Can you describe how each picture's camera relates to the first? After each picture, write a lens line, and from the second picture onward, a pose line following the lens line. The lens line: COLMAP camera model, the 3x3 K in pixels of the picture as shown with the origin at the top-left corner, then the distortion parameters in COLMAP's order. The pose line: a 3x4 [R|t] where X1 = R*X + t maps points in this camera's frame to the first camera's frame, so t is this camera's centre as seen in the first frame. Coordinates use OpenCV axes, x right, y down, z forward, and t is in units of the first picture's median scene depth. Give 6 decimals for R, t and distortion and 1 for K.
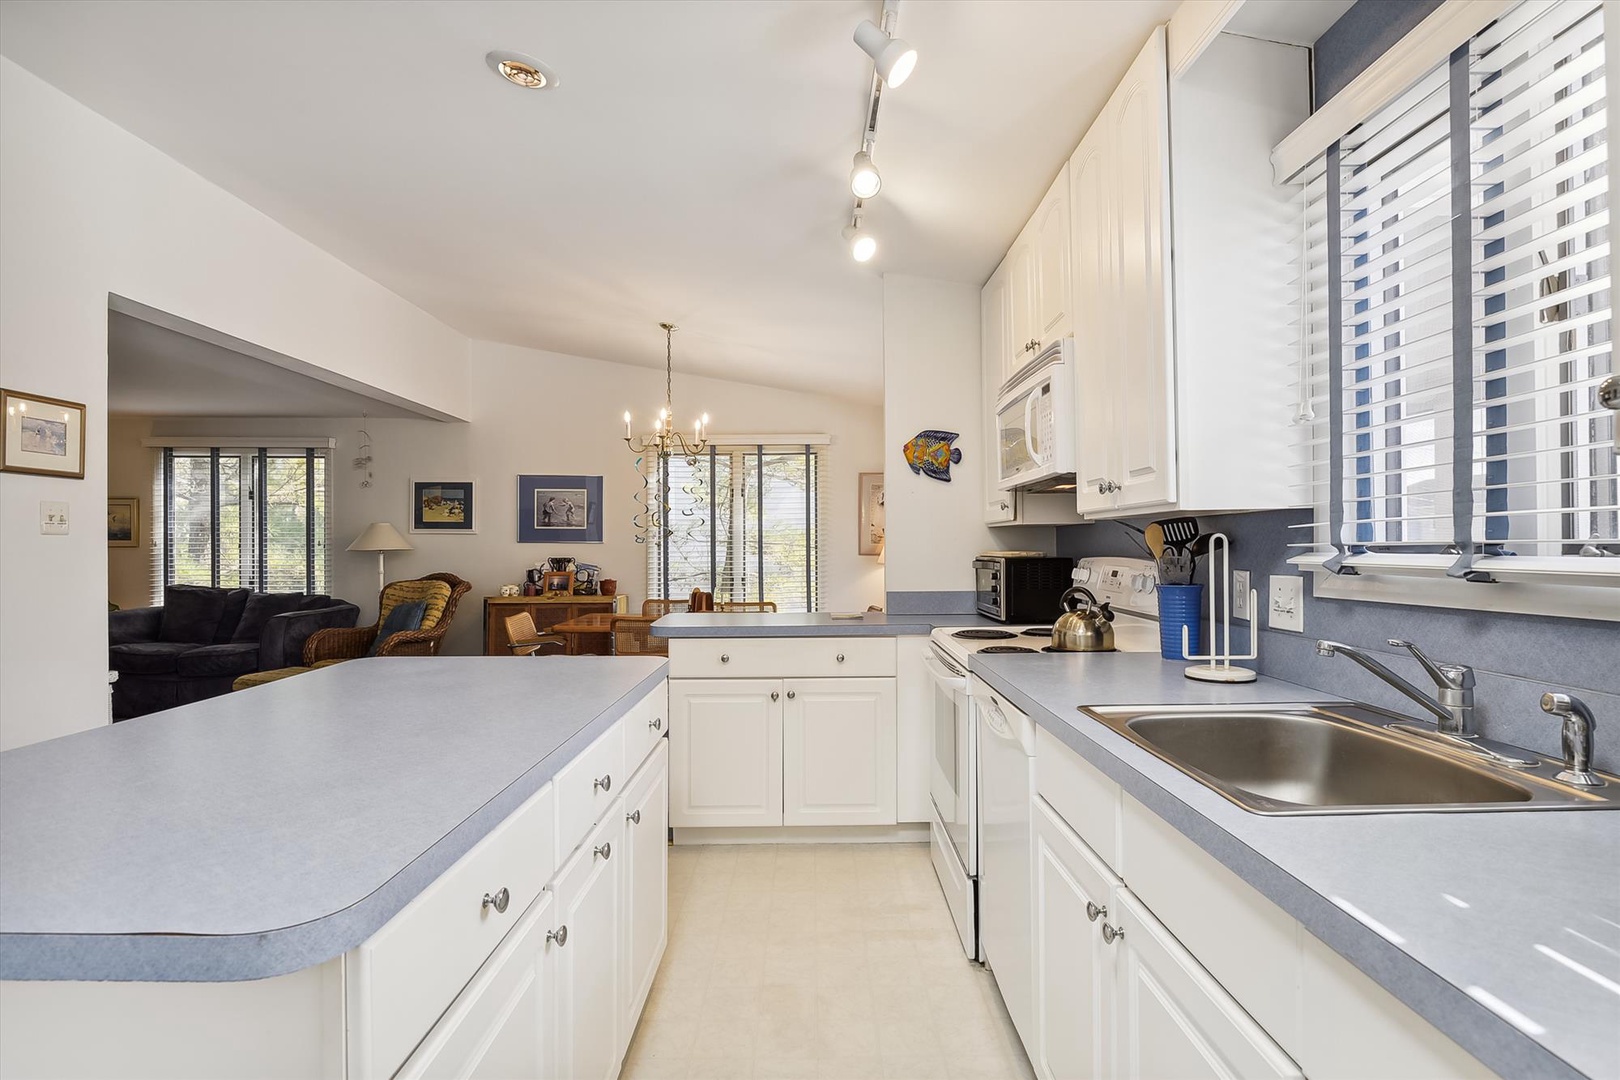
lens RADIAL K [[806.1, 0, 814.8], [0, 806.1, 544.8], [0, 0, 1]] dist [-0.019828, -0.001016]
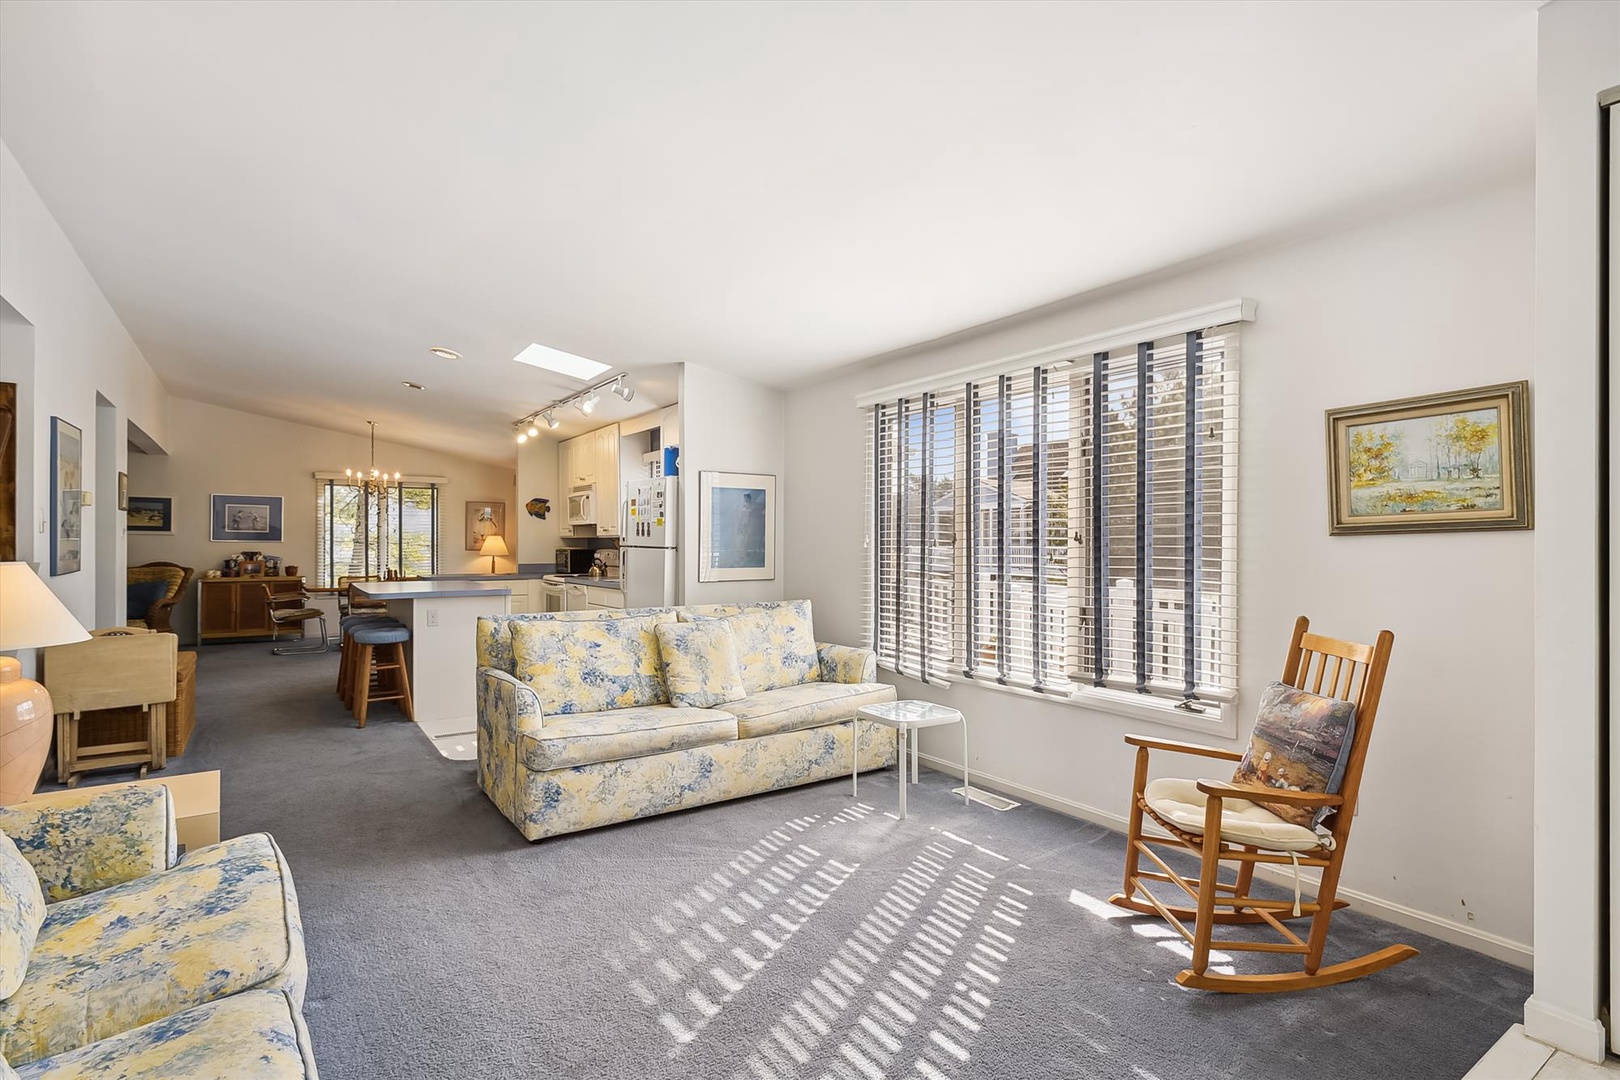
lens RADIAL K [[806.1, 0, 814.8], [0, 806.1, 544.8], [0, 0, 1]] dist [-0.019828, -0.001016]
pose [[0.827483, 0.003960, 0.561477, -0.284856], [-0.004872, 0.999988, 0.000129, -0.001623], [-0.561470, -0.002842, 0.827492, -0.809798]]
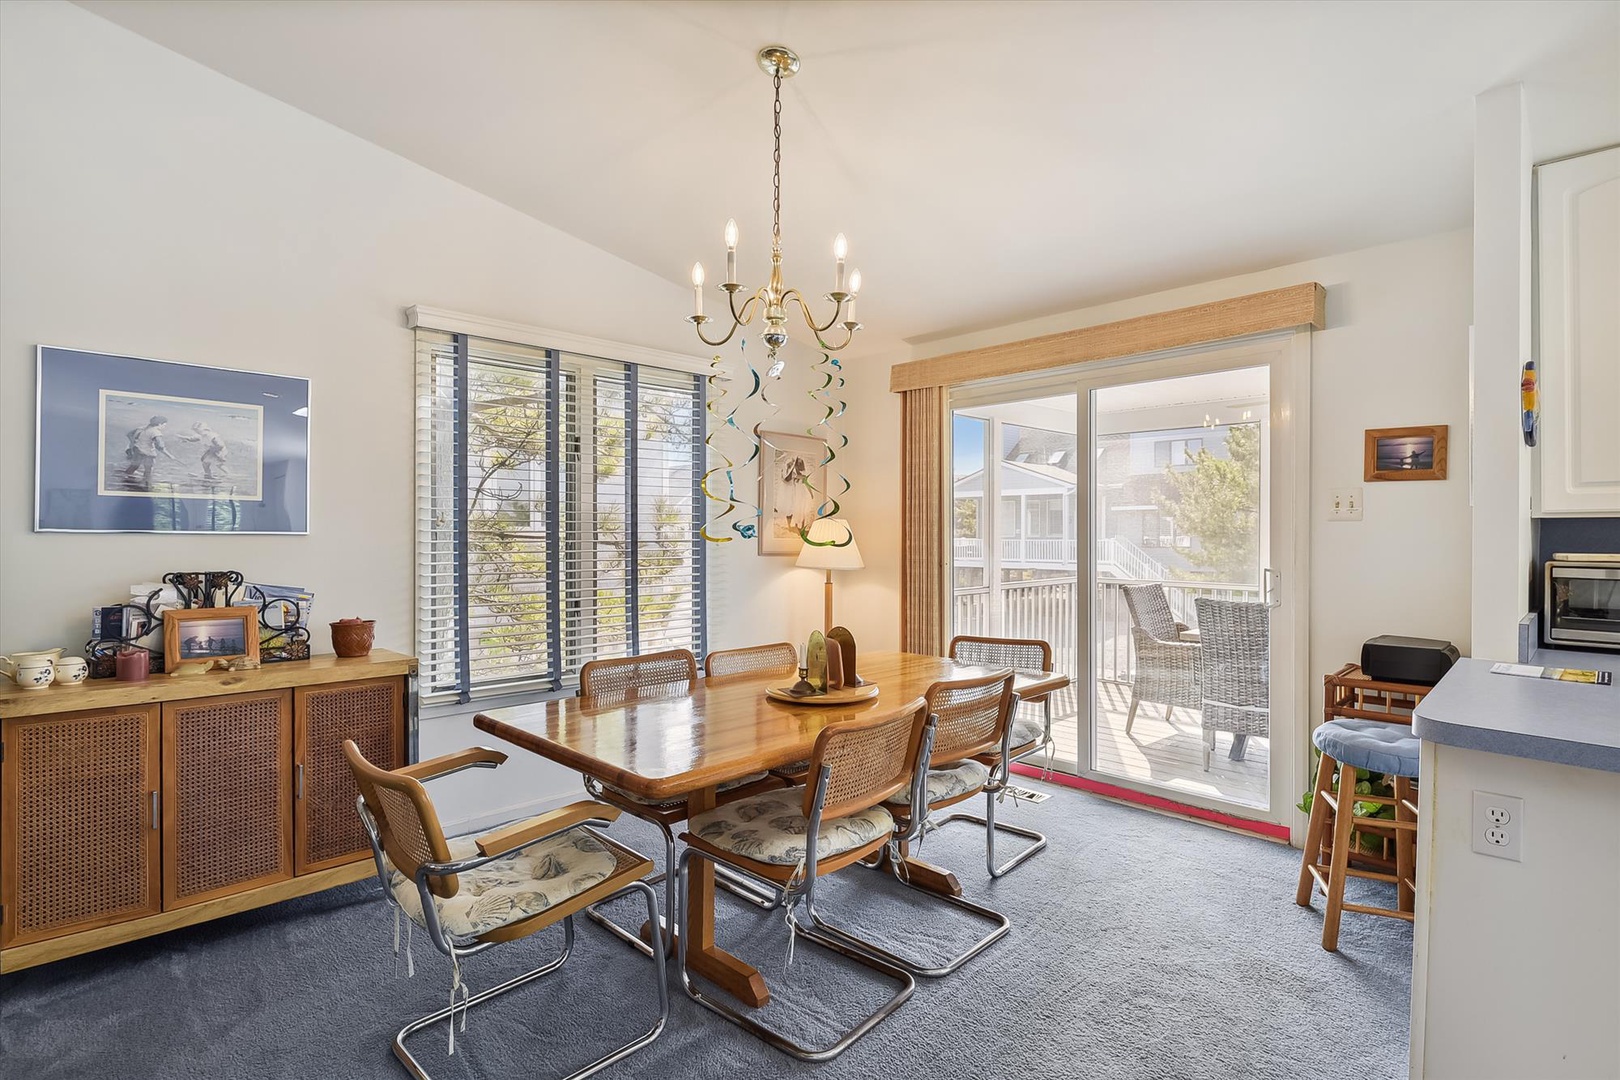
lens RADIAL K [[806.1, 0, 814.8], [0, 806.1, 544.8], [0, 0, 1]] dist [-0.019828, -0.001016]
pose [[0.725993, 0.002385, 0.687698, -0.370719], [-0.004972, 0.999986, 0.001780, 0.000719], [-0.687684, -0.004712, 0.725995, 0.519842]]
